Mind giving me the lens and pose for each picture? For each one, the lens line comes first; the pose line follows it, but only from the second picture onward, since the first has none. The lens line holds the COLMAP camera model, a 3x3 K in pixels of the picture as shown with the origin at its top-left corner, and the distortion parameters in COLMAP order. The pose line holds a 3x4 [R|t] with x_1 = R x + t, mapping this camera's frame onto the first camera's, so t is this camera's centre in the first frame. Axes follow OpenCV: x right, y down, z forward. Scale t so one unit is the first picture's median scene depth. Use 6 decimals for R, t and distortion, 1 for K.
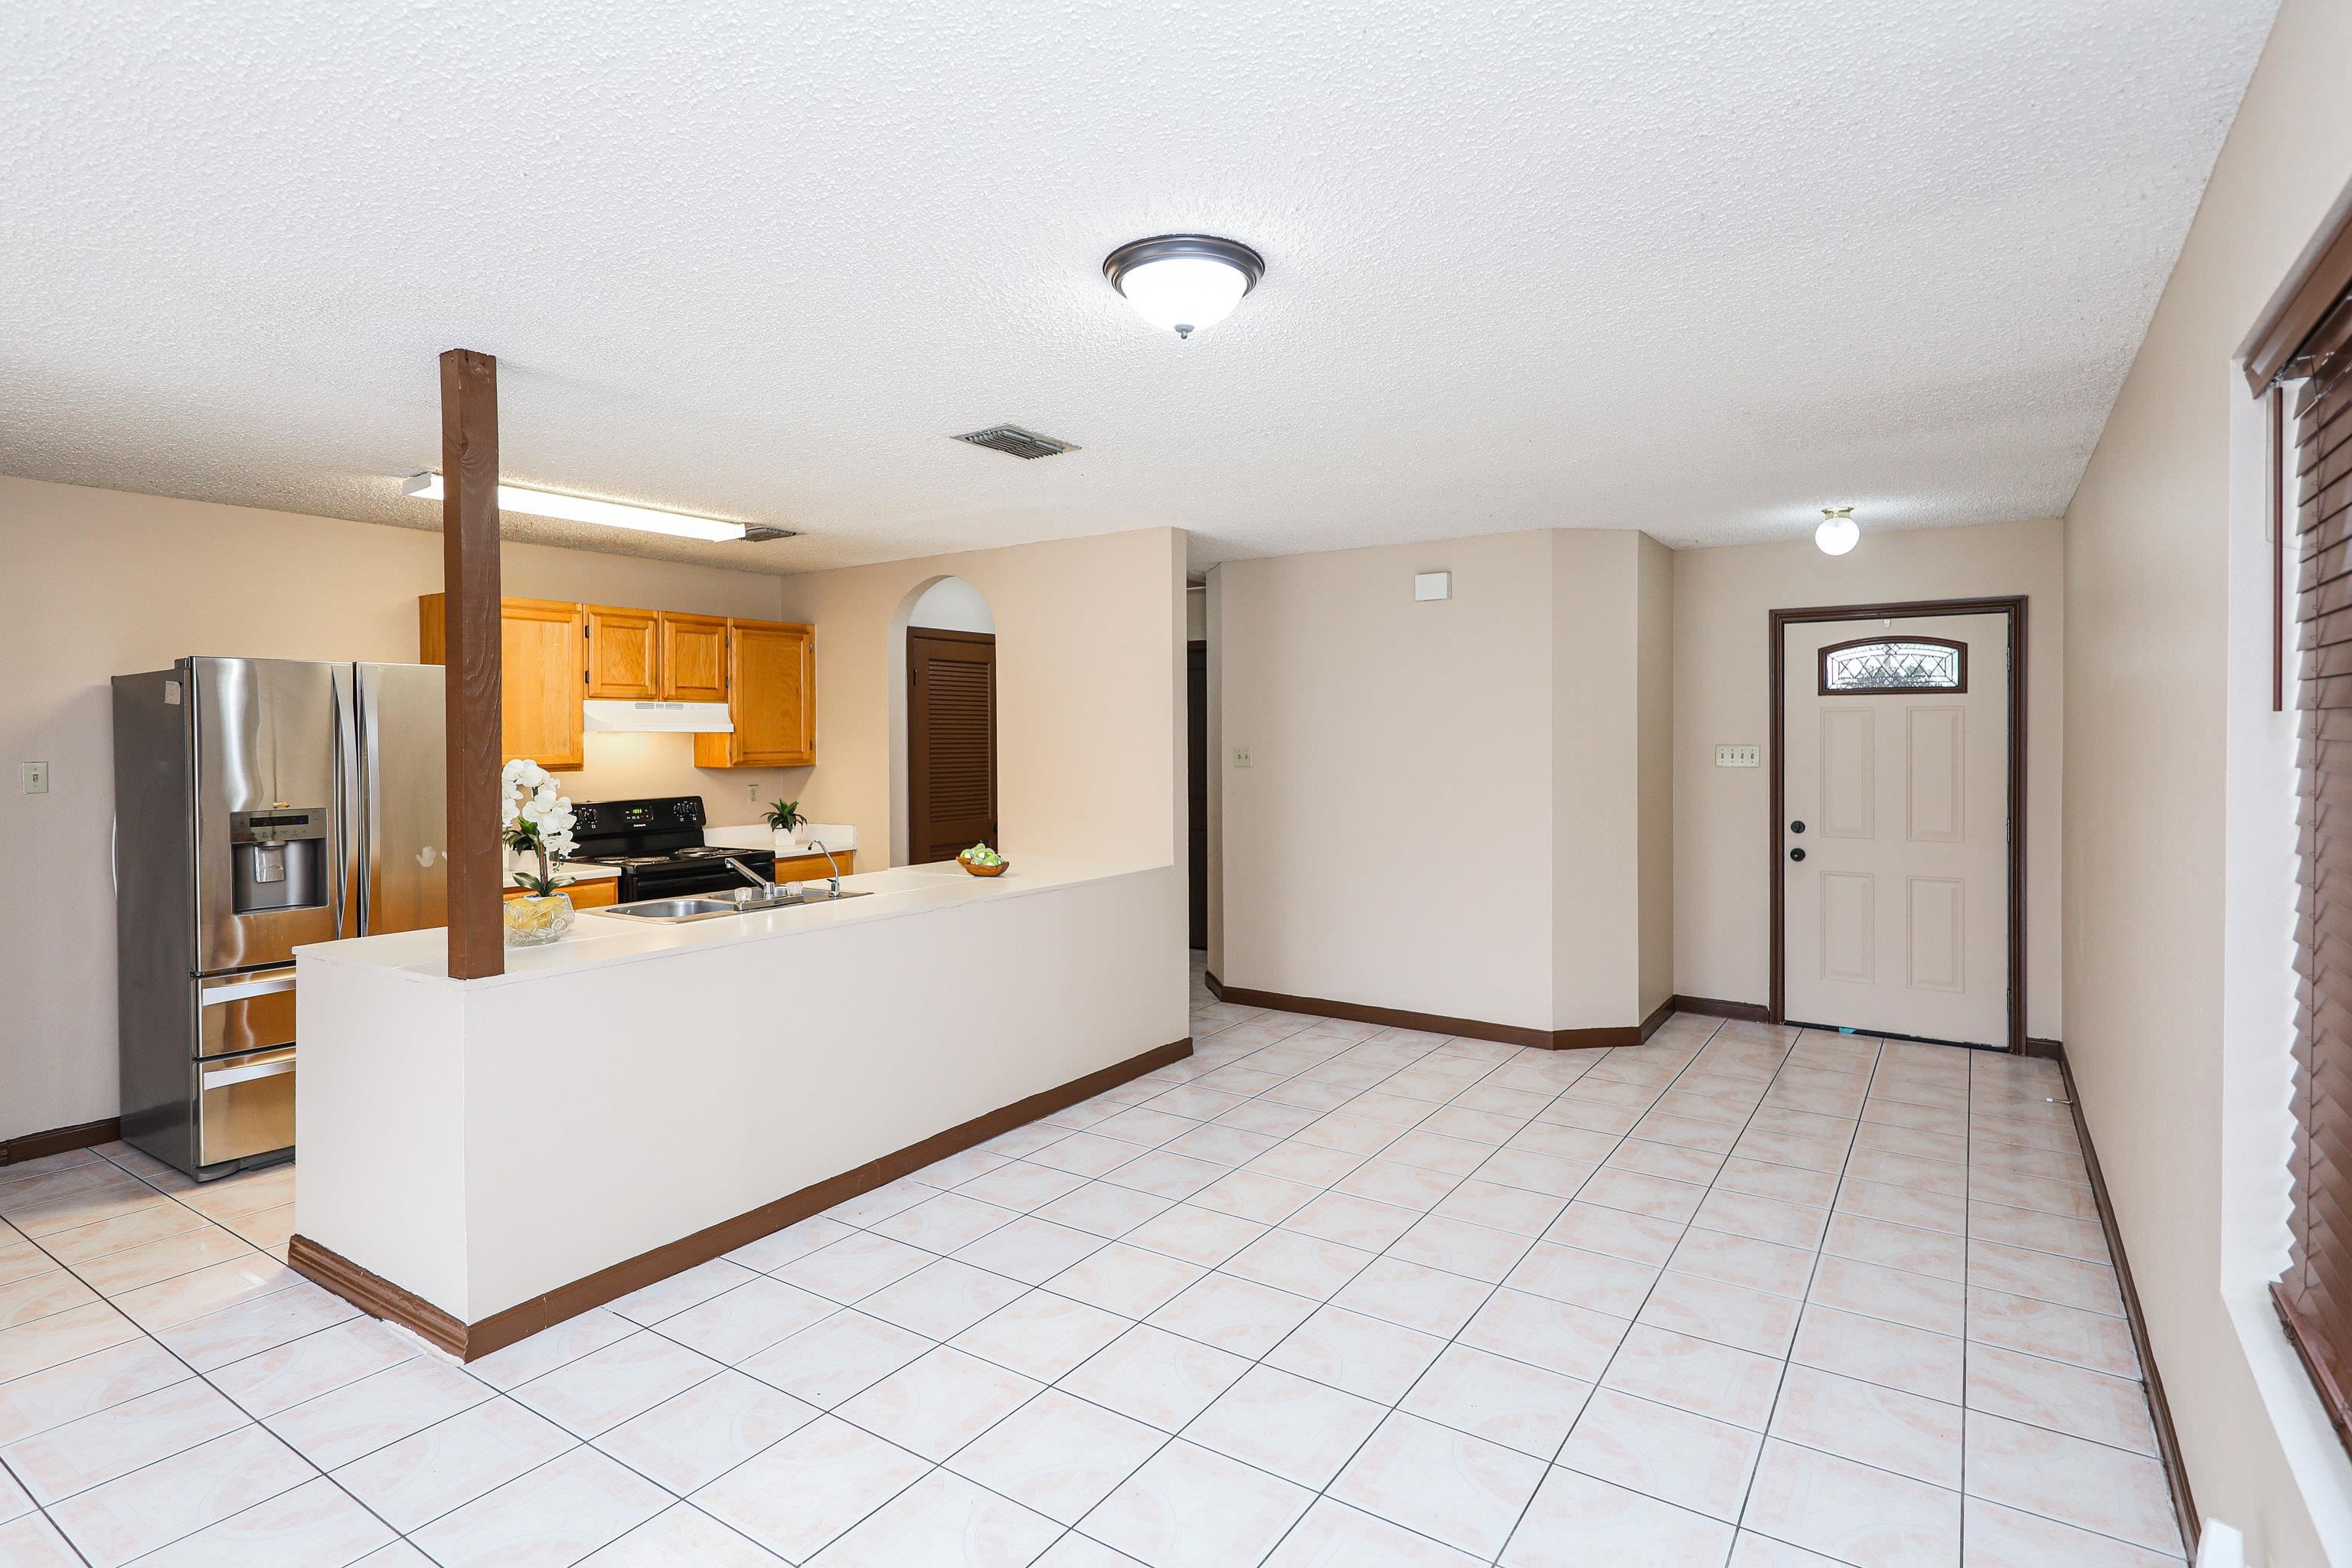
lens RADIAL K [[1156.6, 0, 1255.5], [0, 1156.6, 741.4], [0, 0, 1]] dist [0.004723, 0.004758]
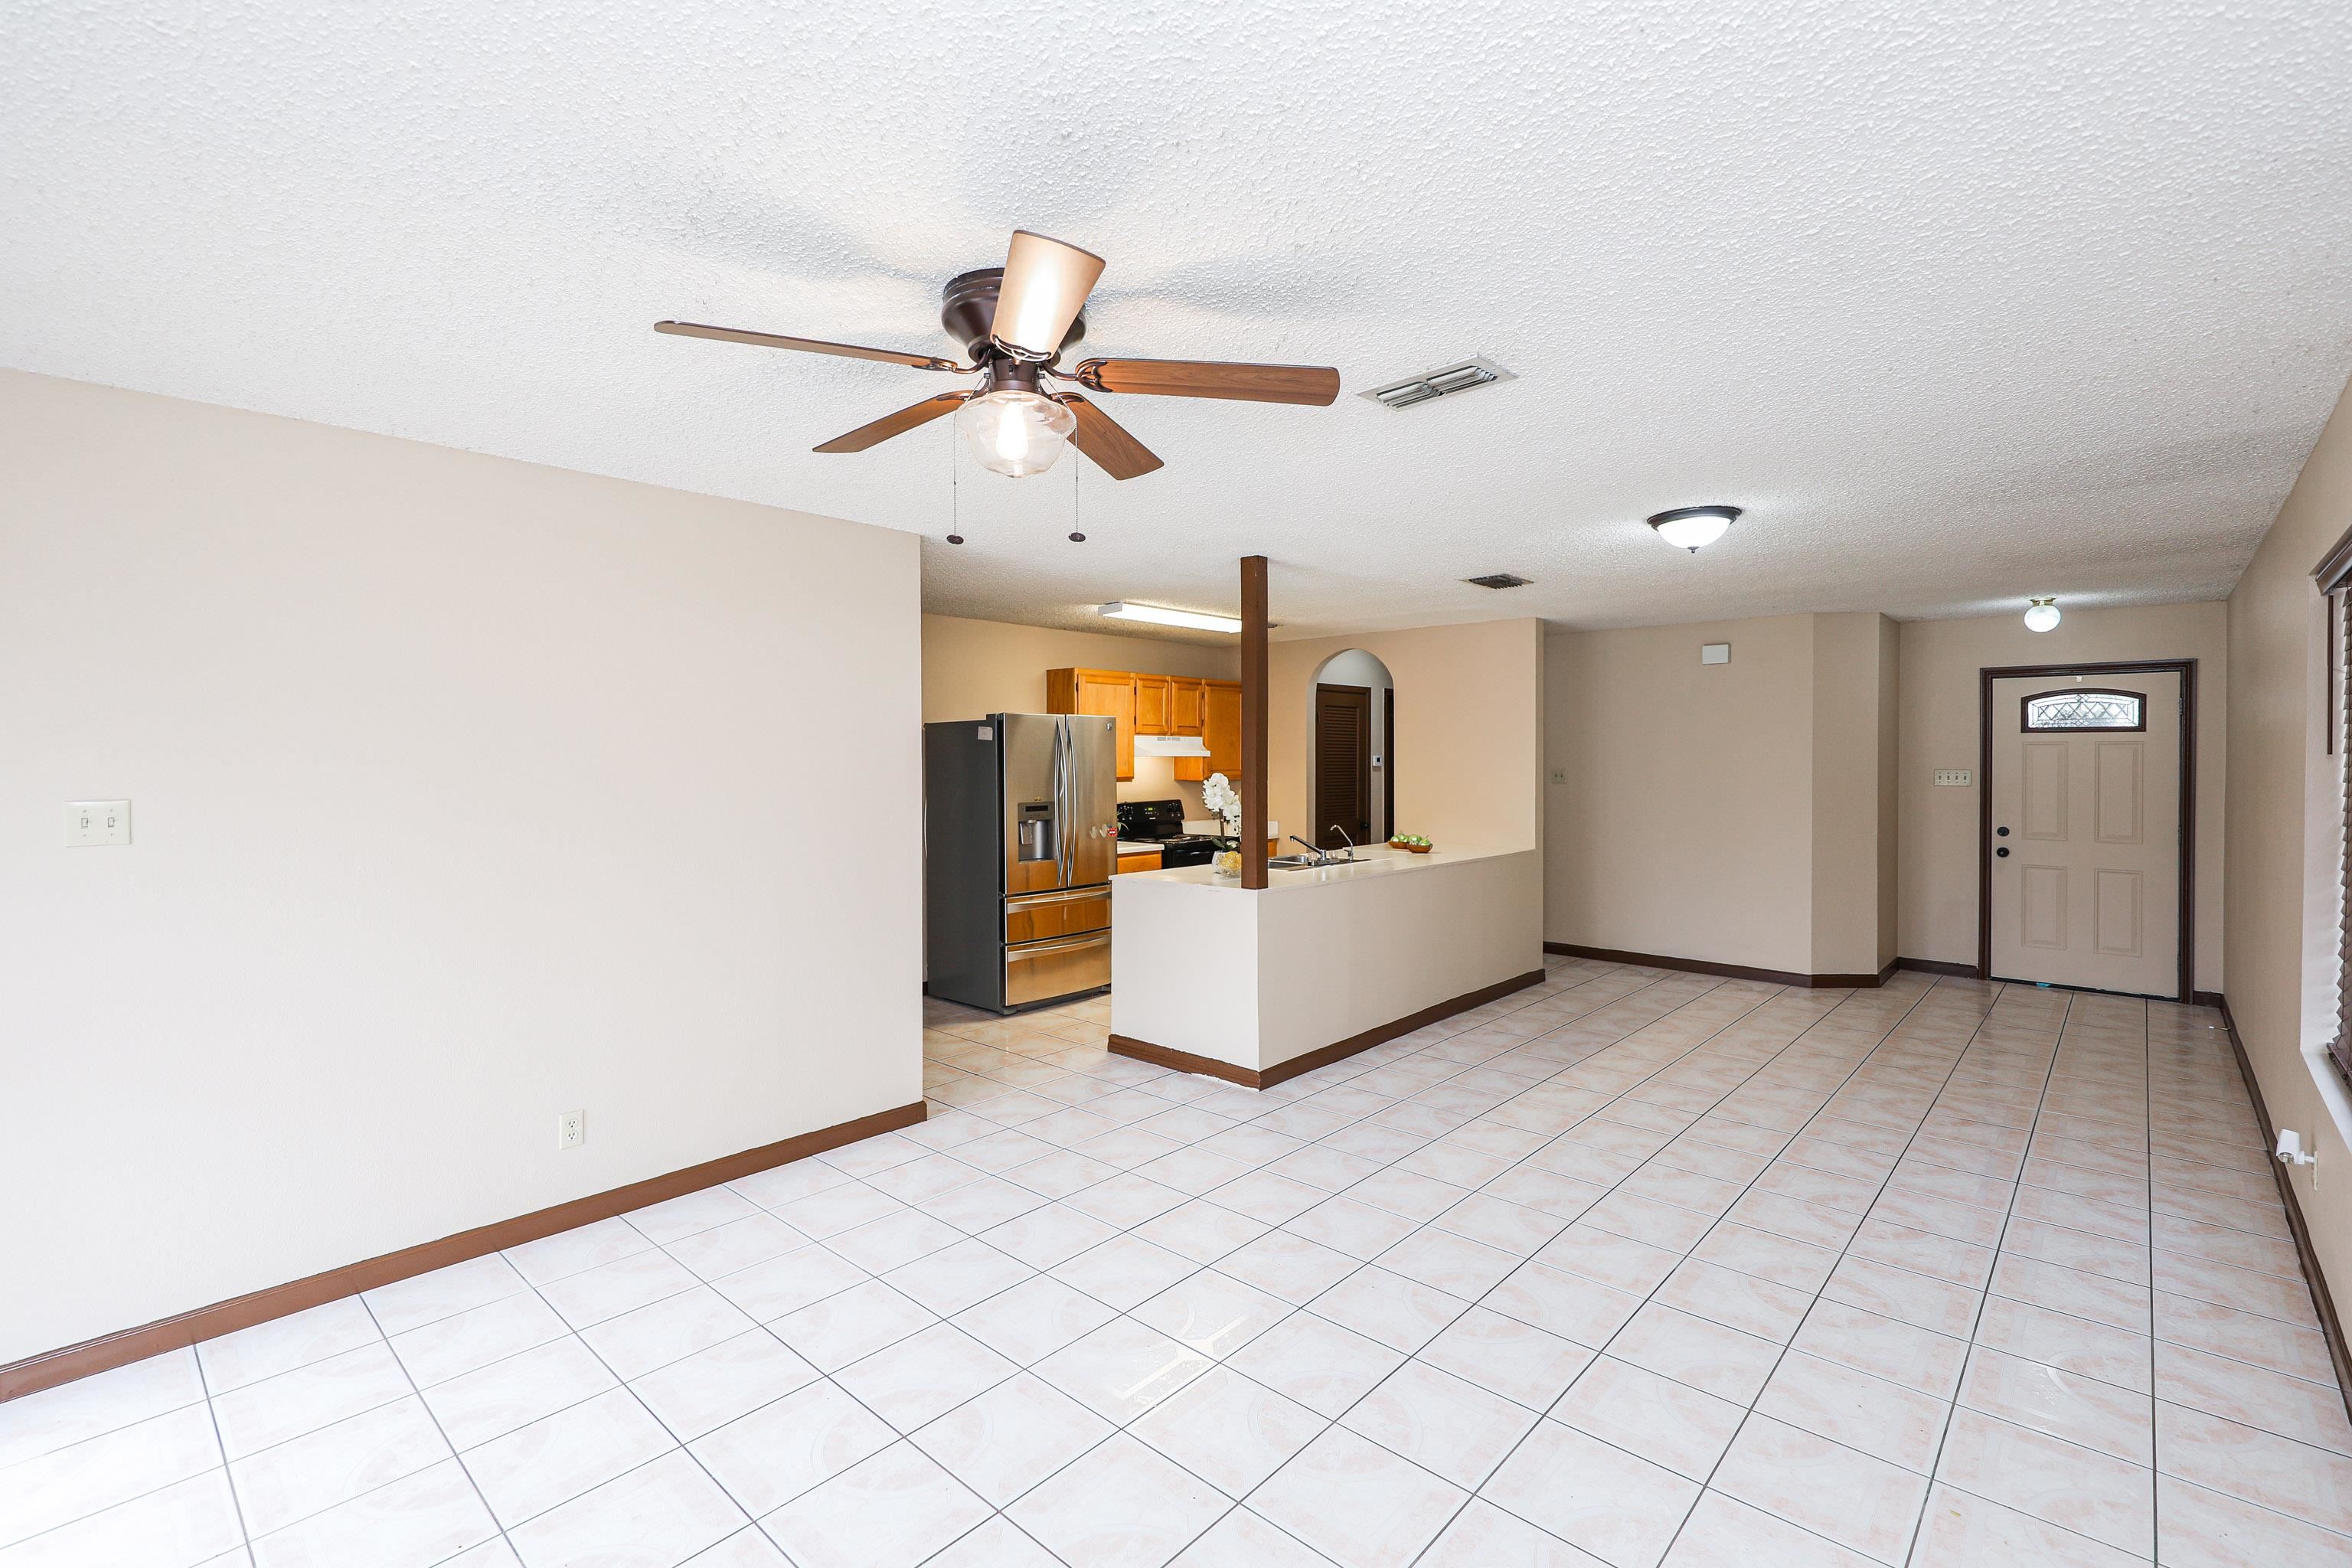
lens RADIAL K [[1080.4, 0, 1260.4], [0, 1080.4, 758.4], [0, 0, 1]] dist [0.024288, -0.006797]
pose [[0.990617, 0.005003, -0.136576, -0.210479], [-0.005479, 0.999980, -0.003112, -0.001589], [0.136557, 0.003832, 0.990625, -0.365202]]
